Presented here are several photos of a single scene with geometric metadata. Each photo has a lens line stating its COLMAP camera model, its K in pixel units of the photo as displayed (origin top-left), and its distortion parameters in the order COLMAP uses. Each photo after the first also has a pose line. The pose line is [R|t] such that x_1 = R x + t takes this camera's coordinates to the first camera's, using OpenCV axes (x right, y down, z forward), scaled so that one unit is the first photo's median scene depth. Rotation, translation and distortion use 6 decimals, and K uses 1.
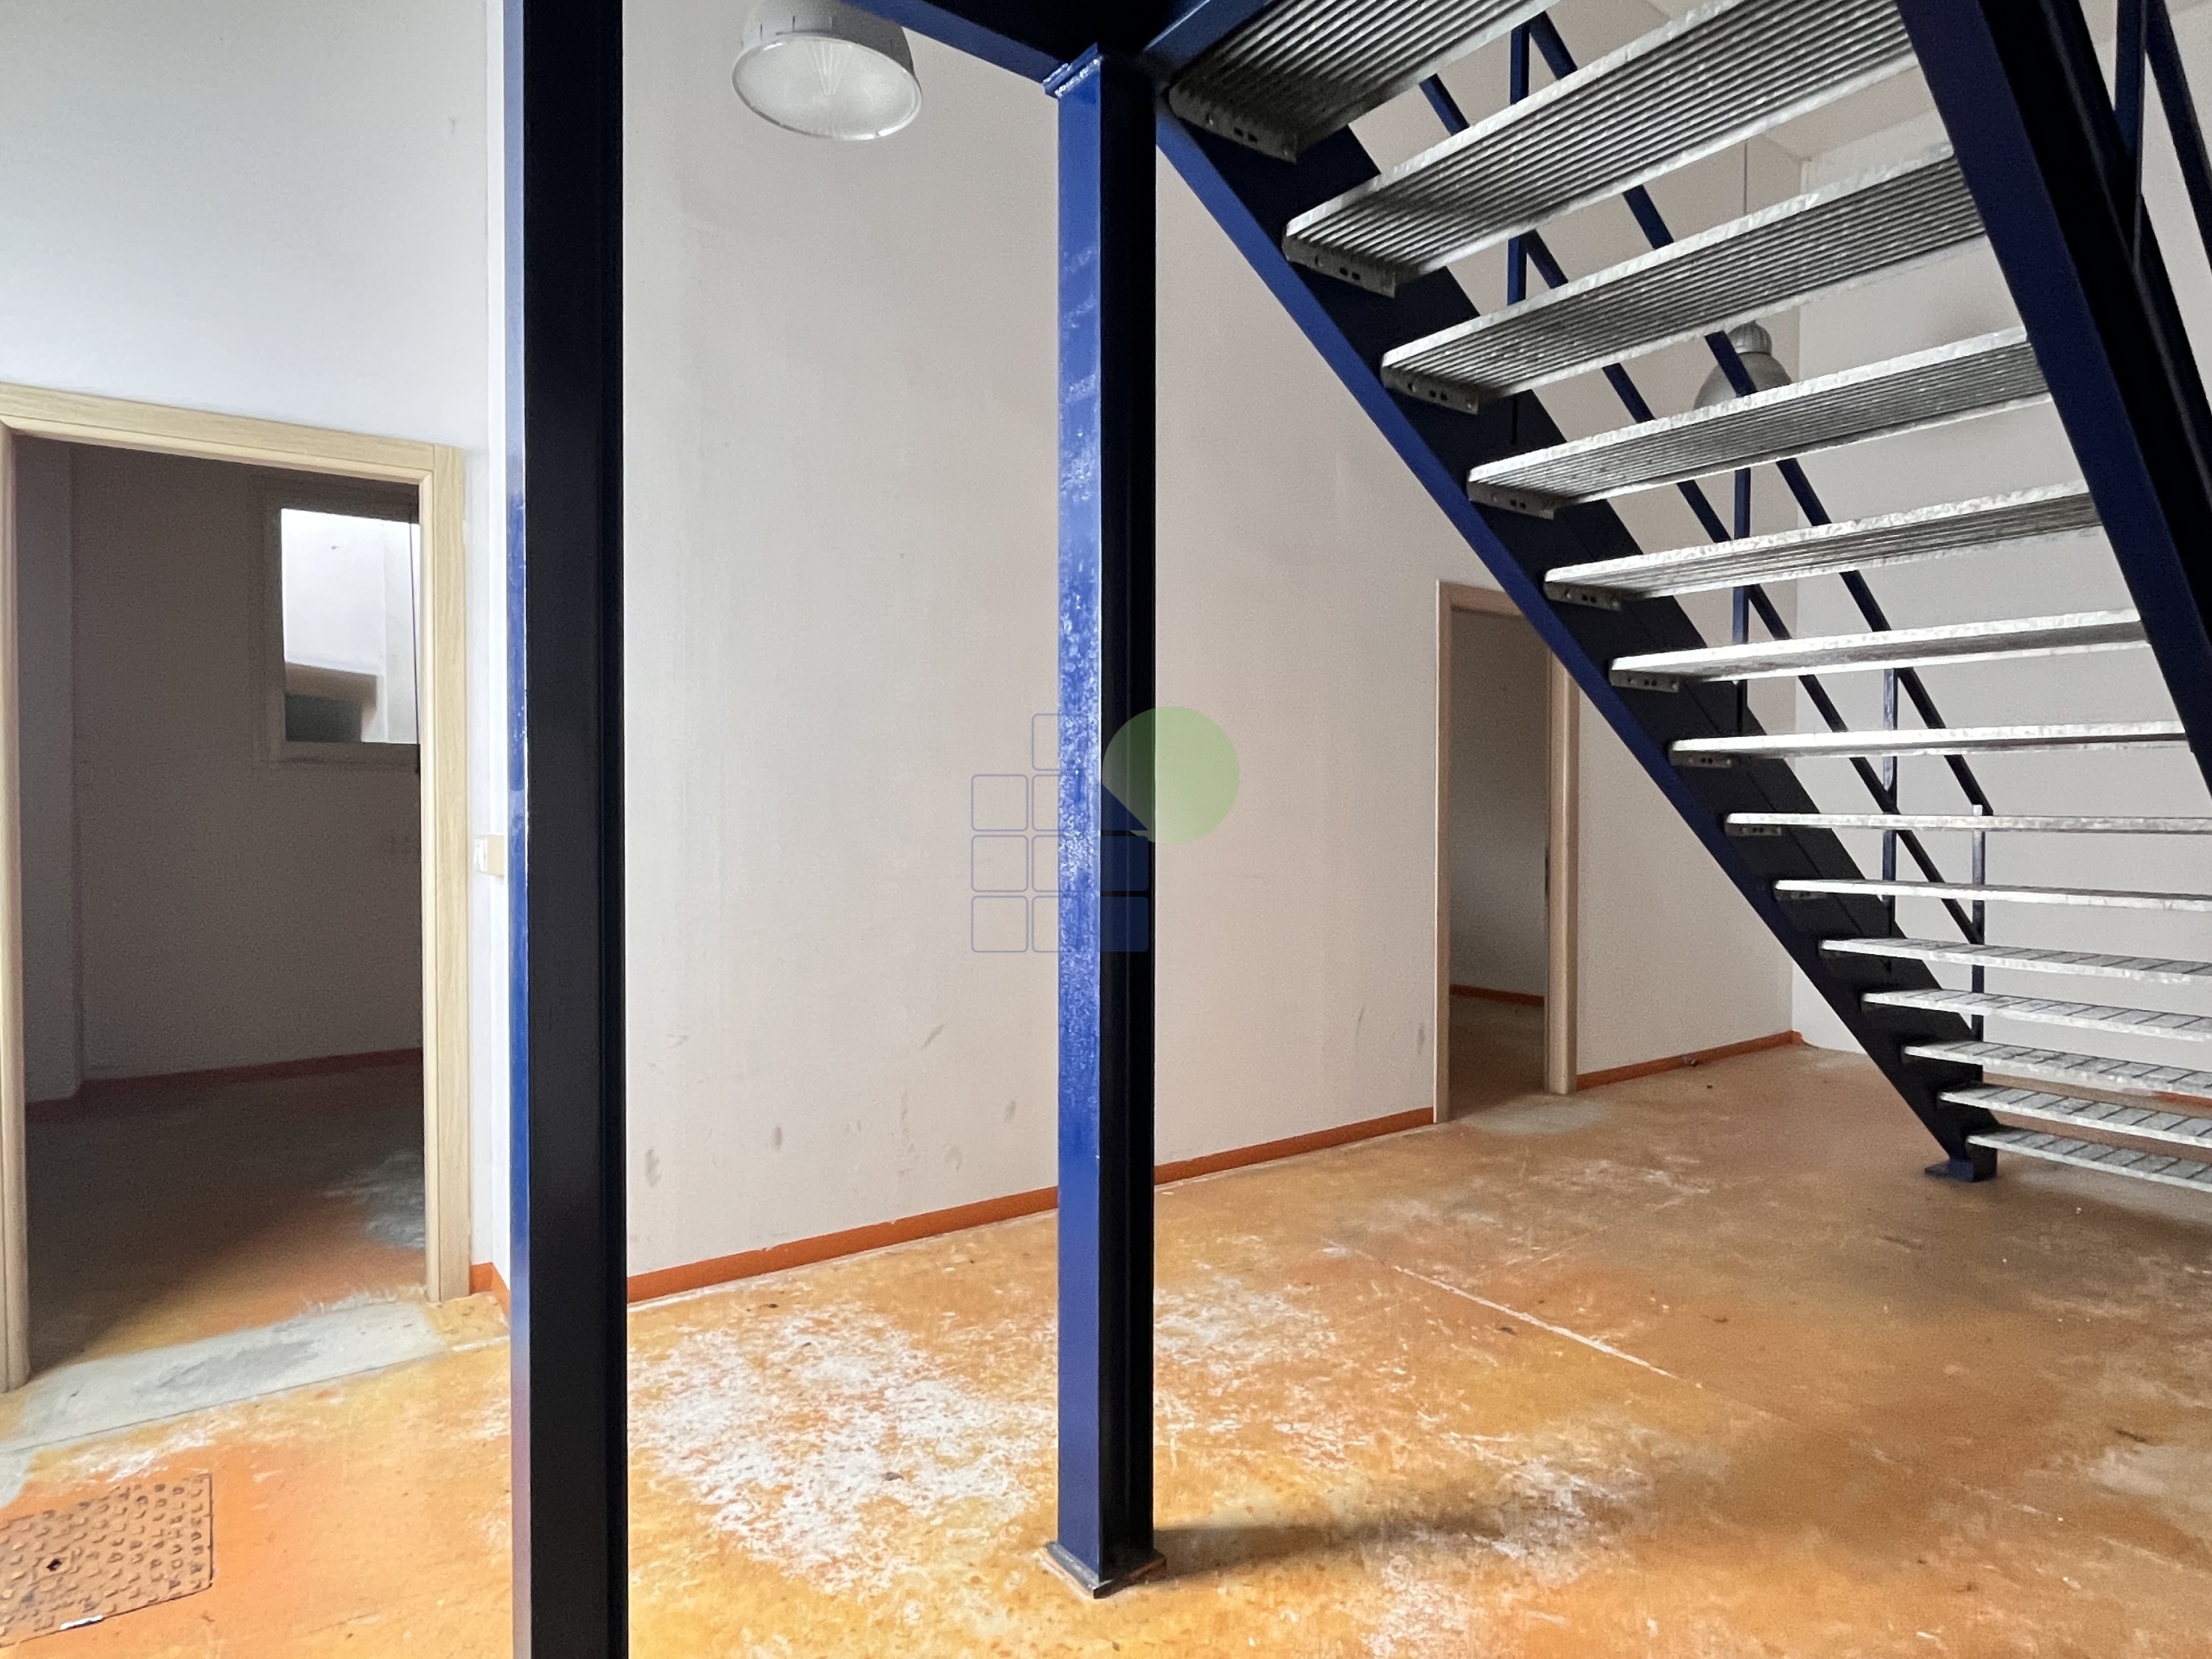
lens RADIAL K [[1246.6, 0, 1105.6], [0, 1246.6, 817.9], [0, 0, 1]] dist [-0.001490, -0.000912]
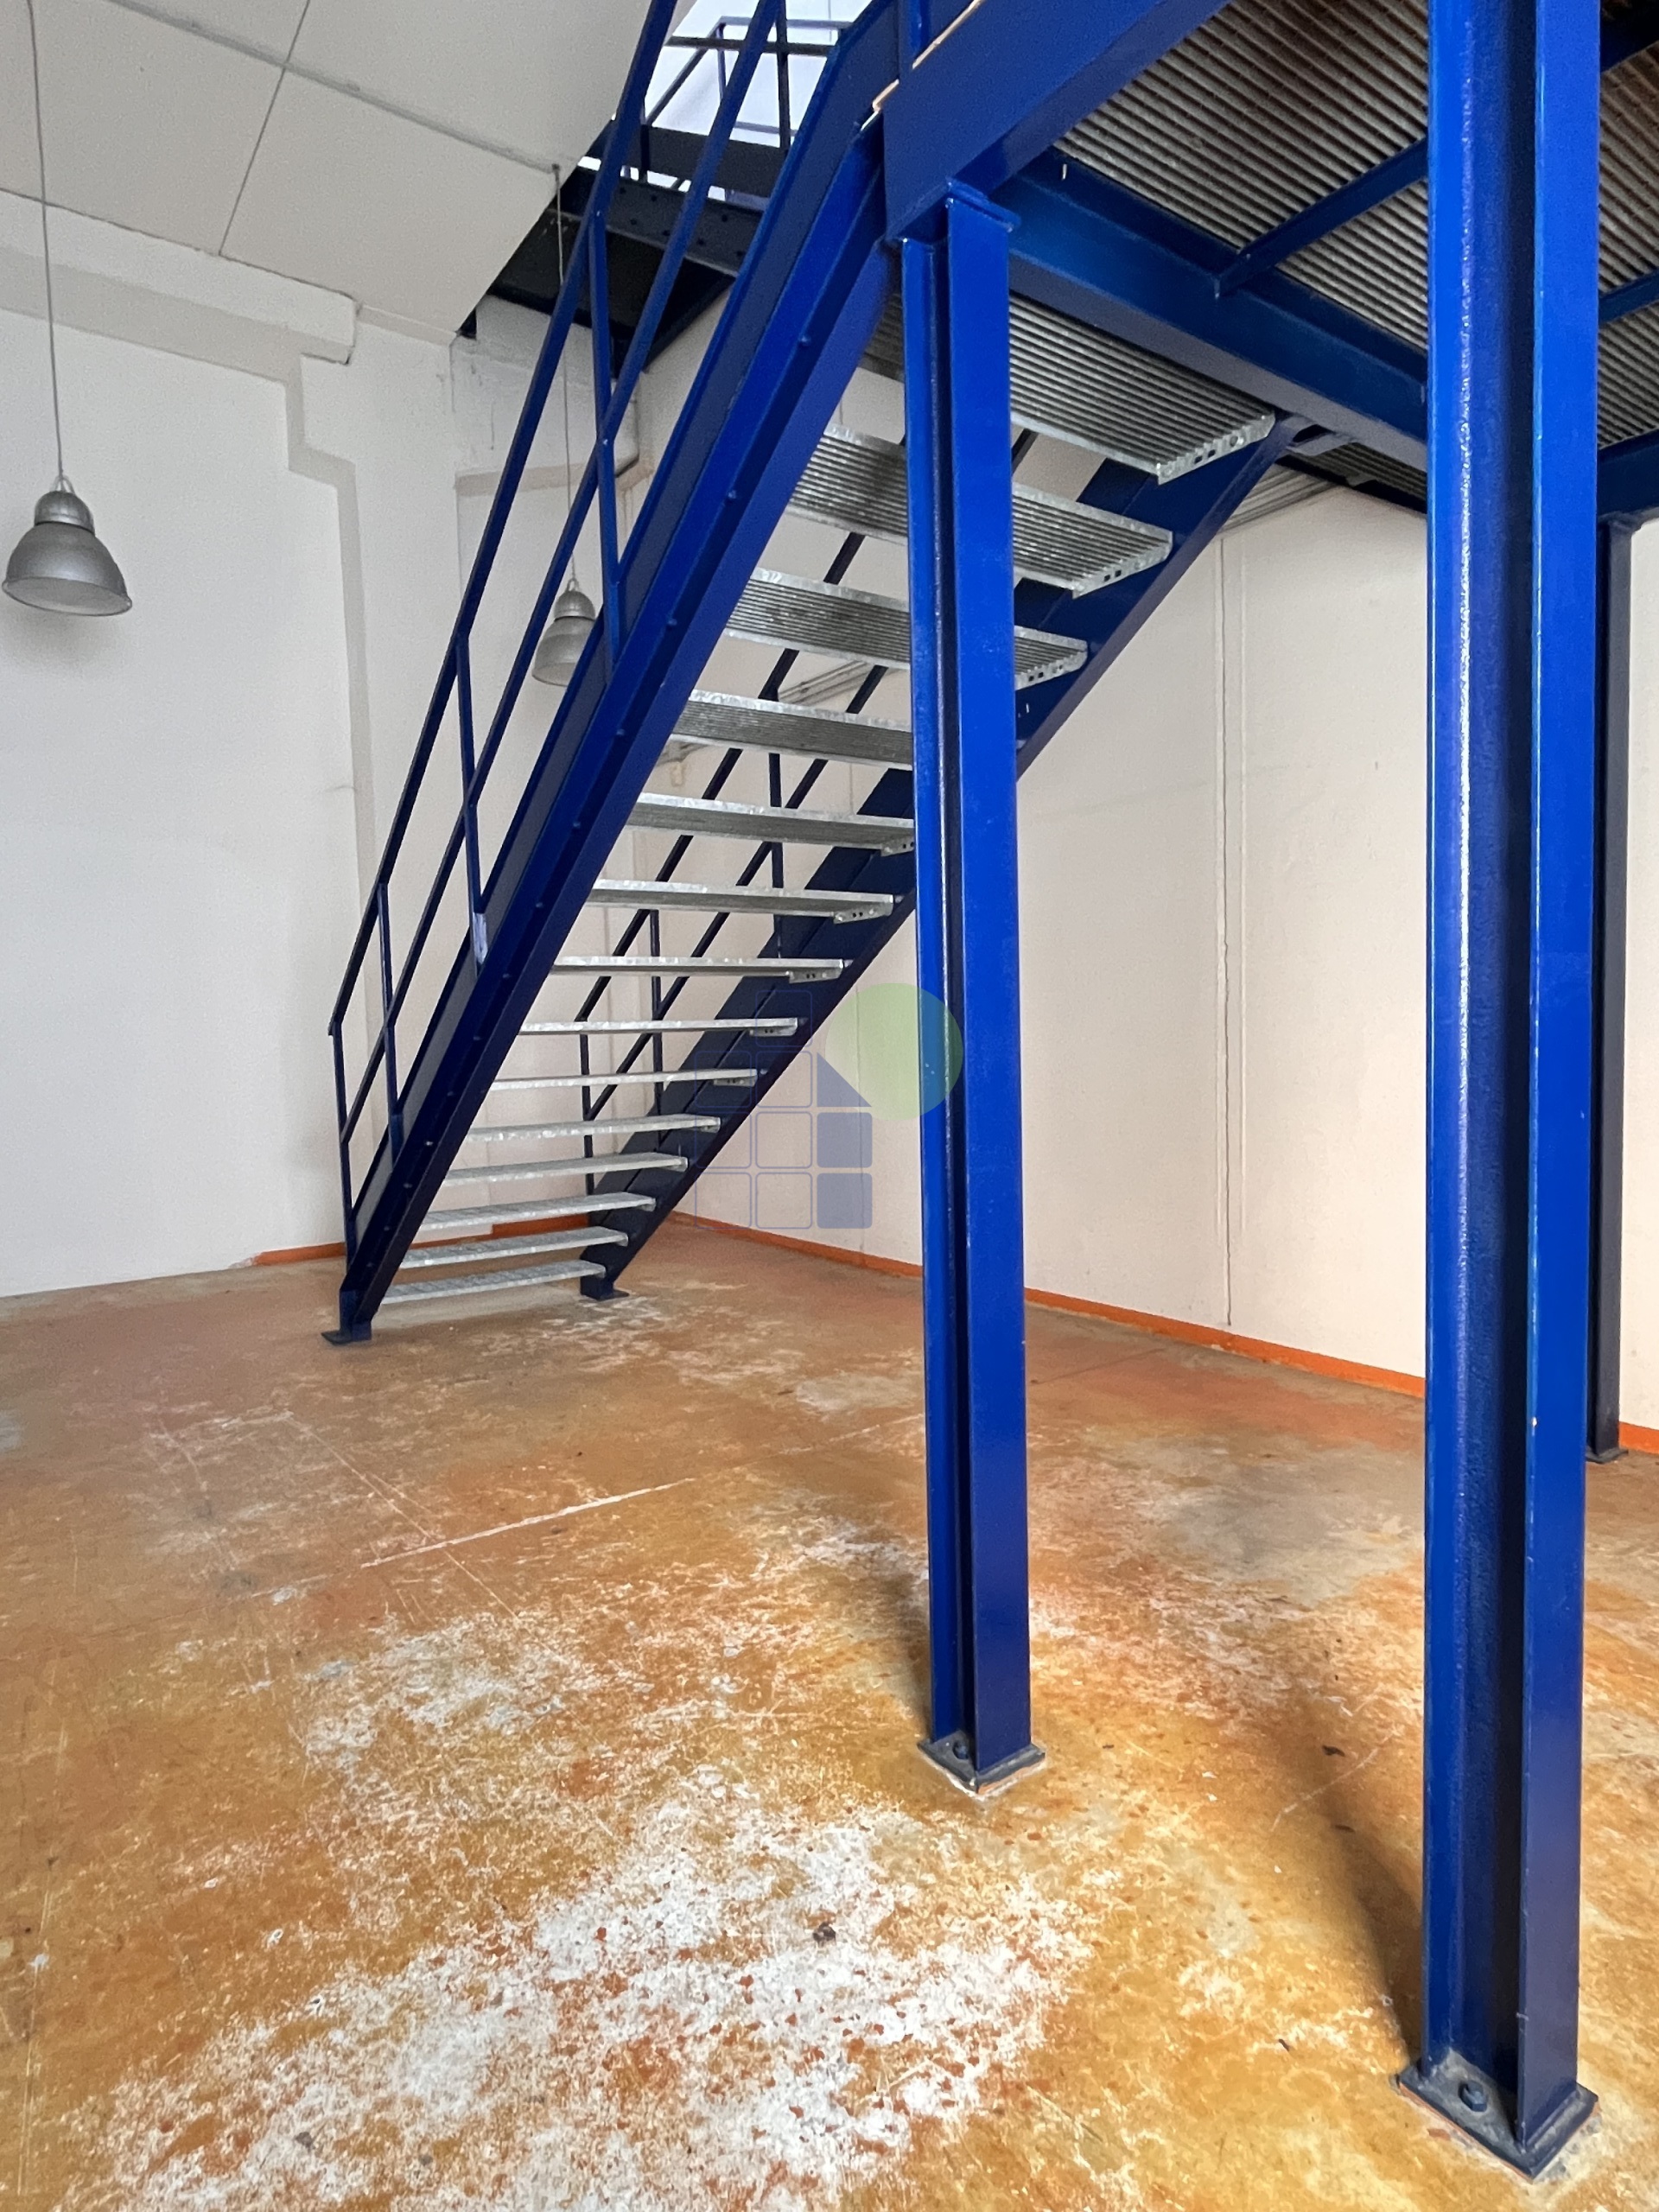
lens RADIAL K [[1246.6, 0, 819.3], [0, 1246.6, 1101.9], [0, 0, 1]] dist [-0.001490, -0.000912]
pose [[0.010698, -0.068157, 0.997617, -0.707353], [0.035134, 0.997084, 0.067744, -0.000104], [-0.999325, 0.034325, 0.013061, 0.805827]]
